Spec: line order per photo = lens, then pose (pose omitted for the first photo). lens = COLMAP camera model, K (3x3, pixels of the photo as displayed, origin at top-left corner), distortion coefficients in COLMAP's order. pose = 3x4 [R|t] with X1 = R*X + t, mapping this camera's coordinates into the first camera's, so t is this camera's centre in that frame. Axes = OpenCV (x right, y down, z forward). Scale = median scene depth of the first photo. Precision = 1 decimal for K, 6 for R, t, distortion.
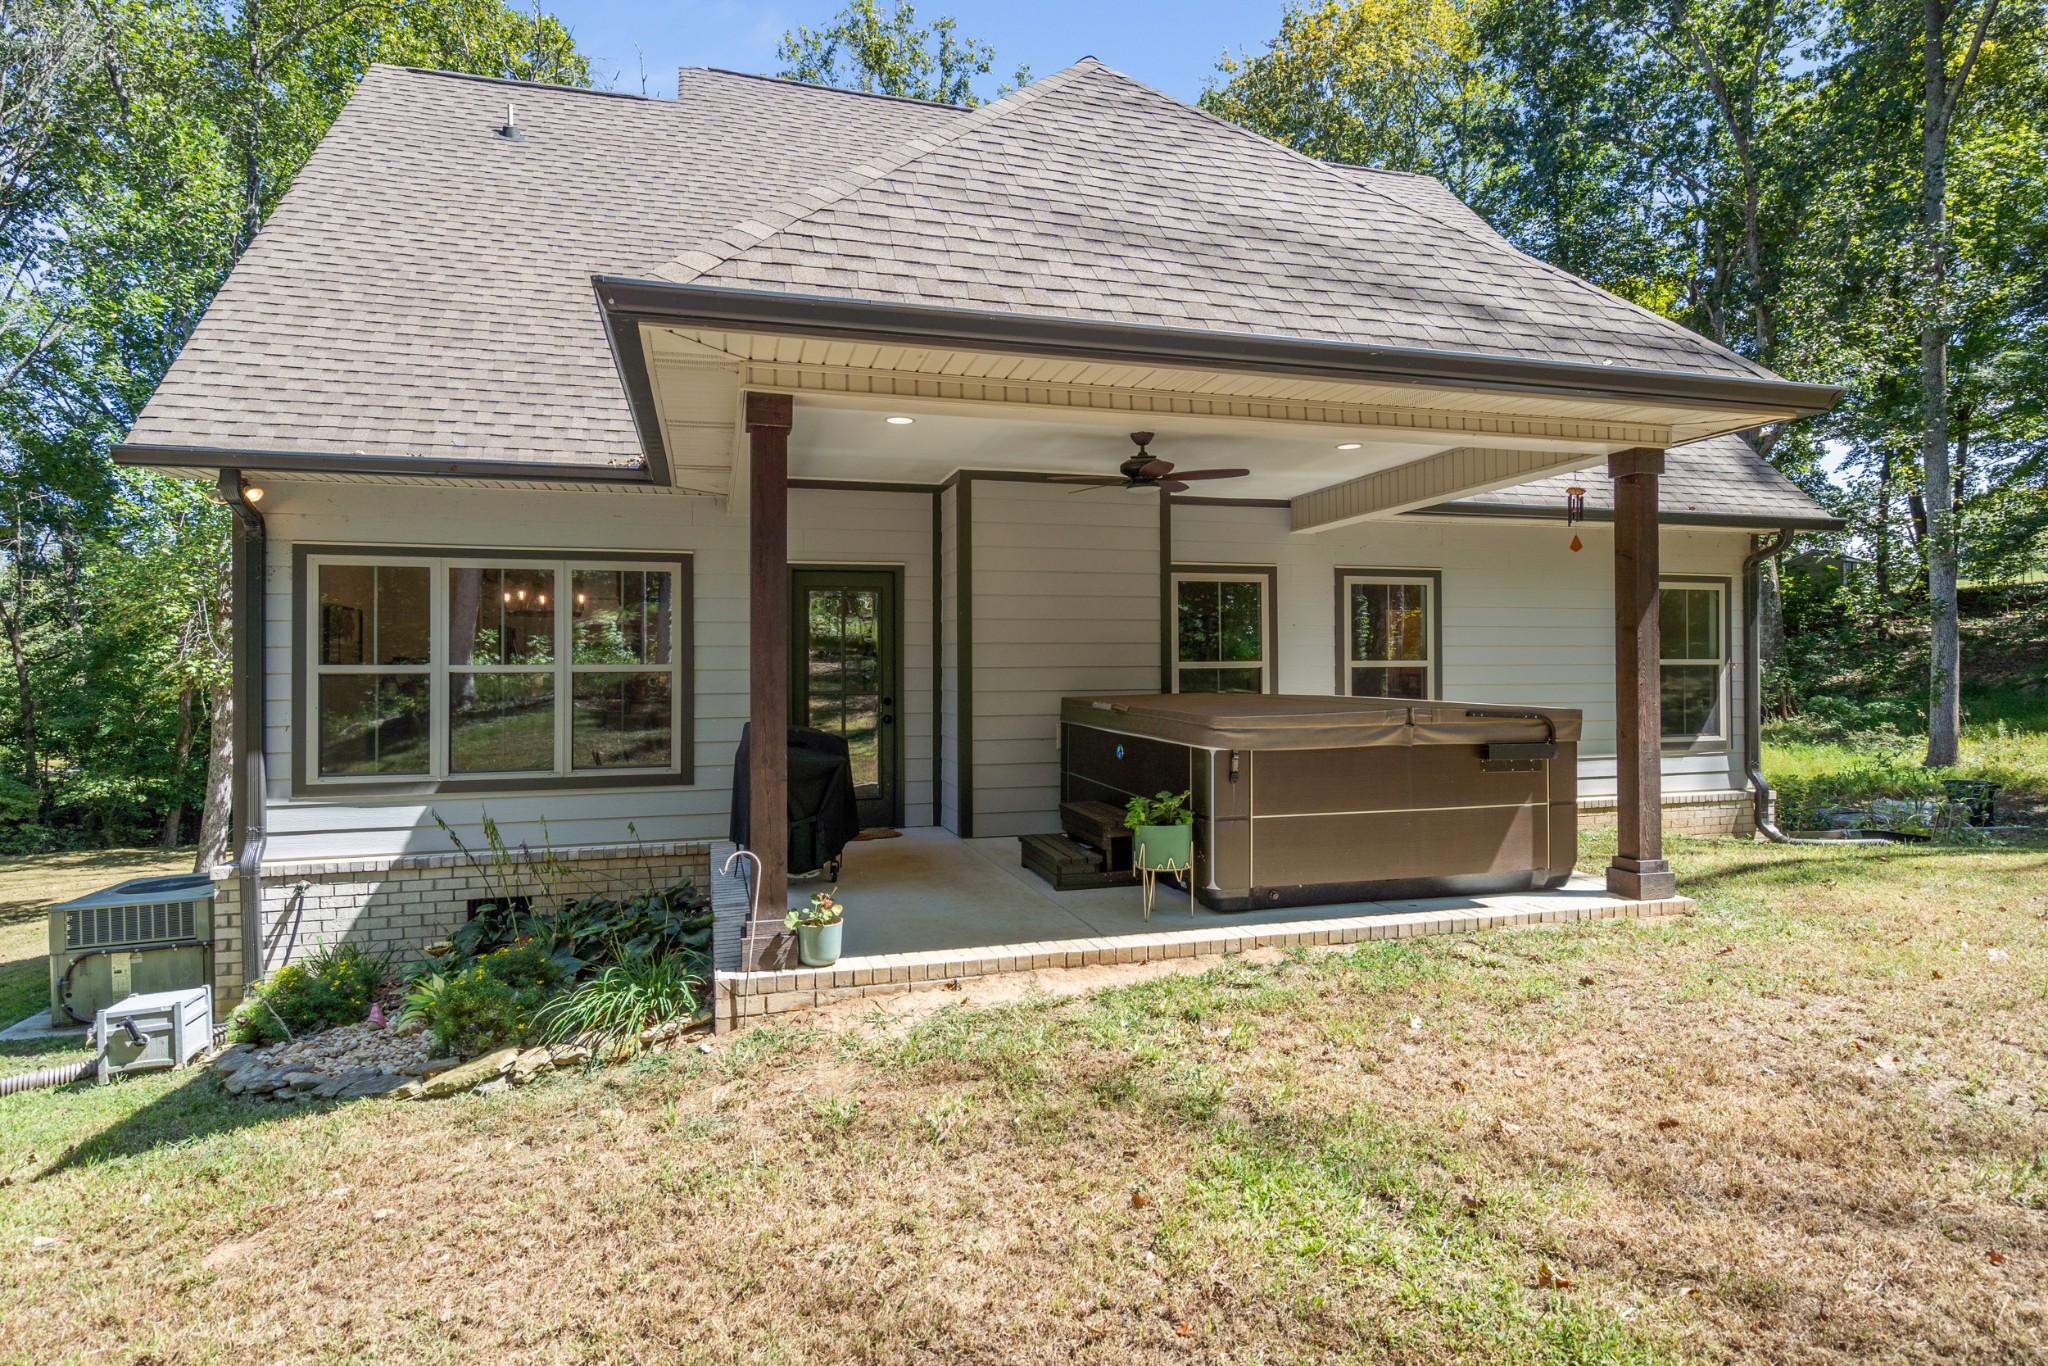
lens RADIAL K [[1067.1, 0, 1010.7], [0, 1067.1, 667.3], [0, 0, 1]] dist [0.003465, 0.000711]
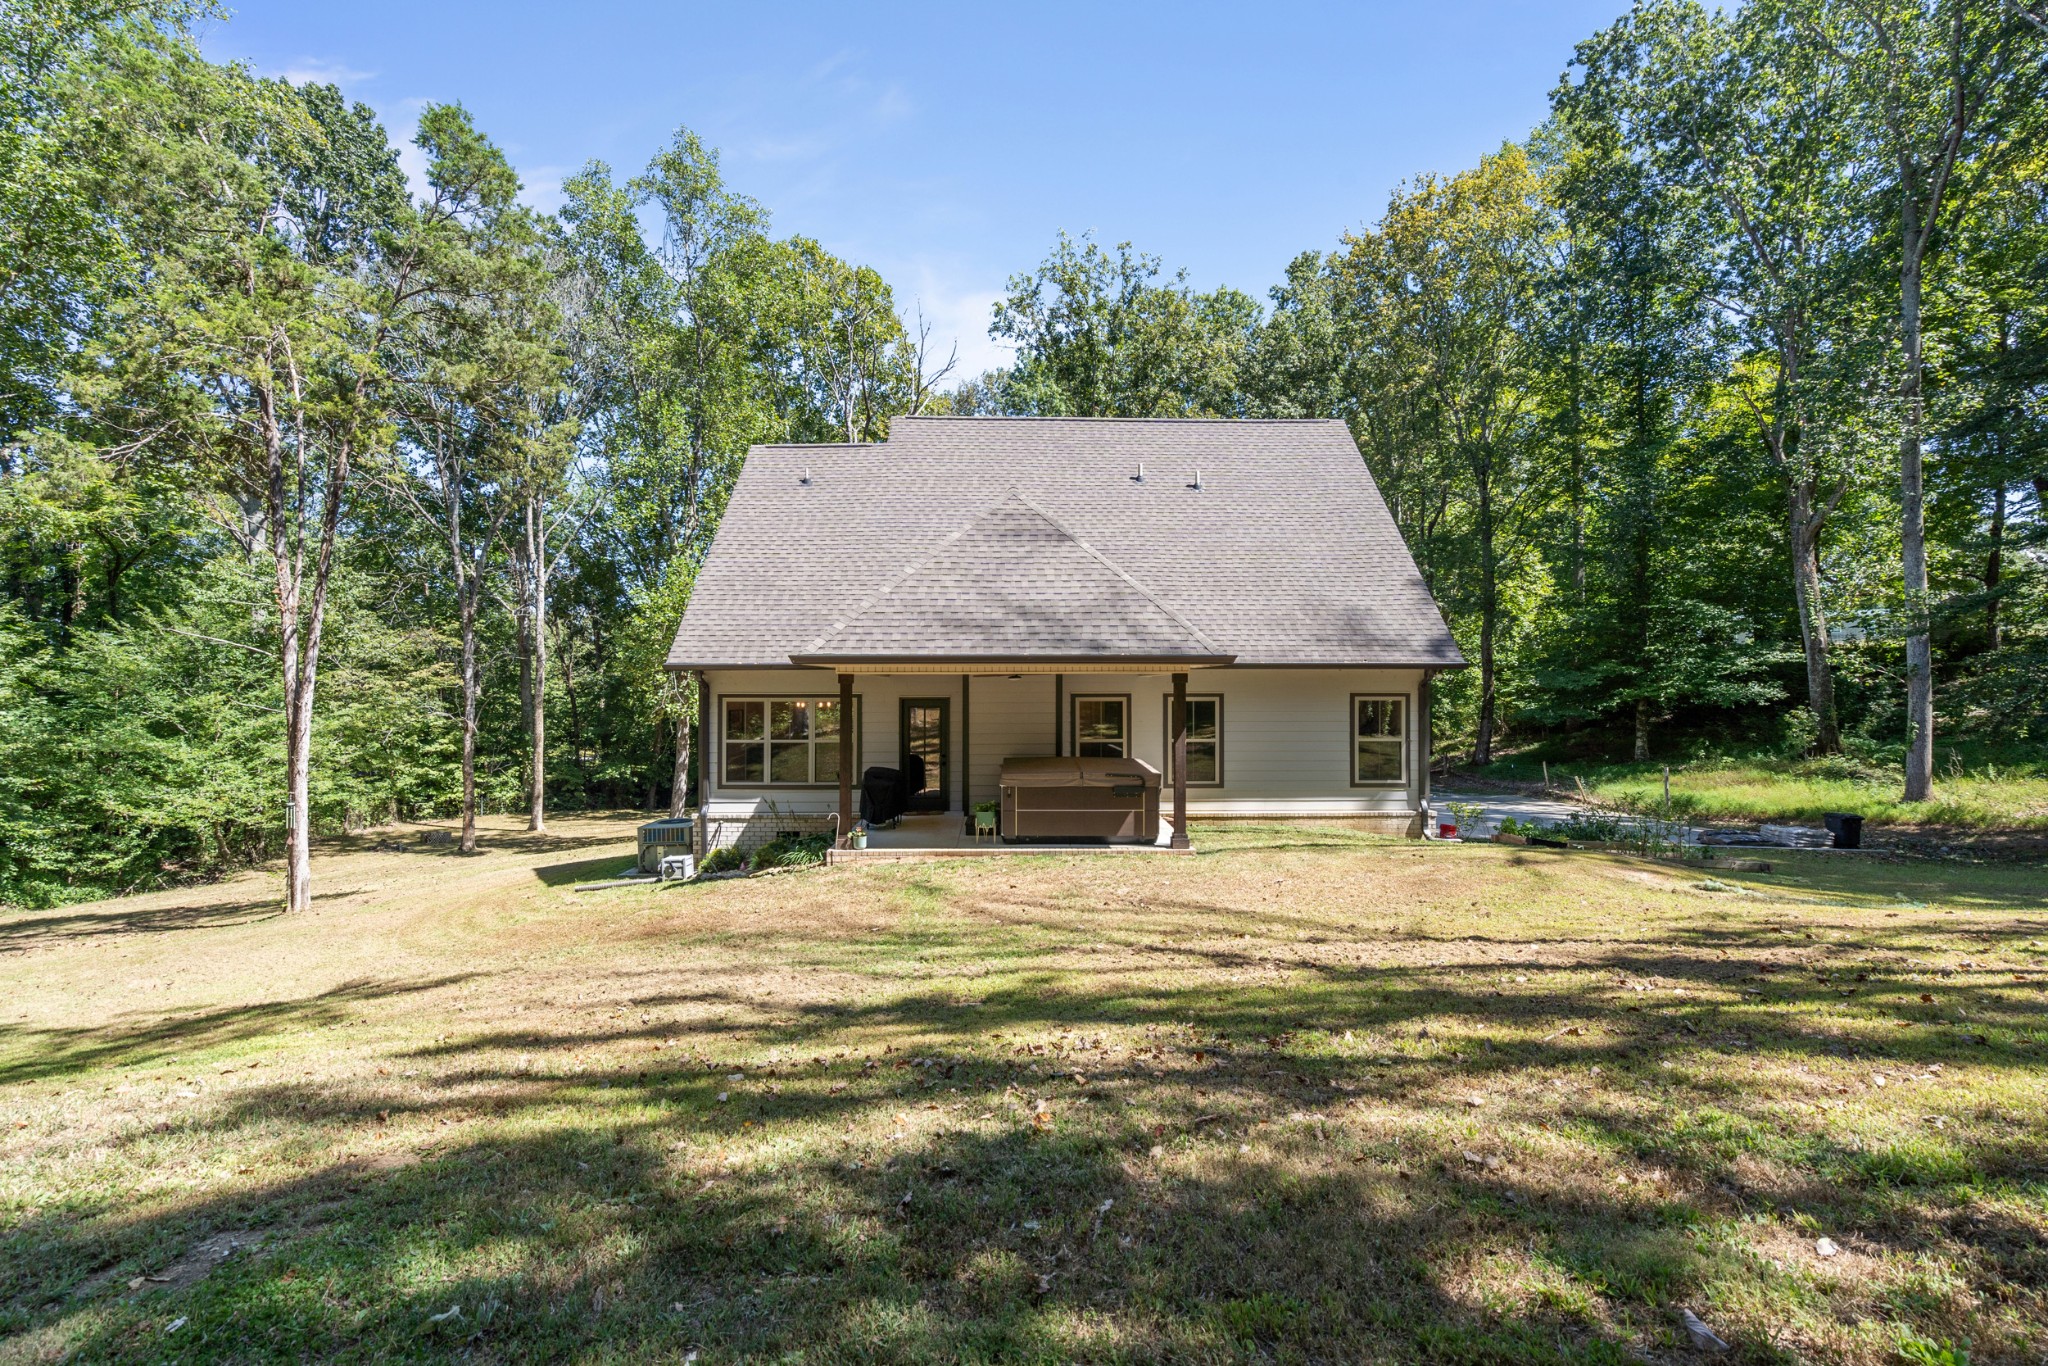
lens RADIAL K [[932.0, 0, 1024.0], [0, 932.0, 683.0], [0, 0, 1]] dist [0.001573, 0.000744]
pose [[0.962744, 0.003780, -0.270389, 0.656318], [-0.002867, 0.999989, 0.003770, -0.147464], [0.270400, -0.002854, 0.962744, -0.979122]]
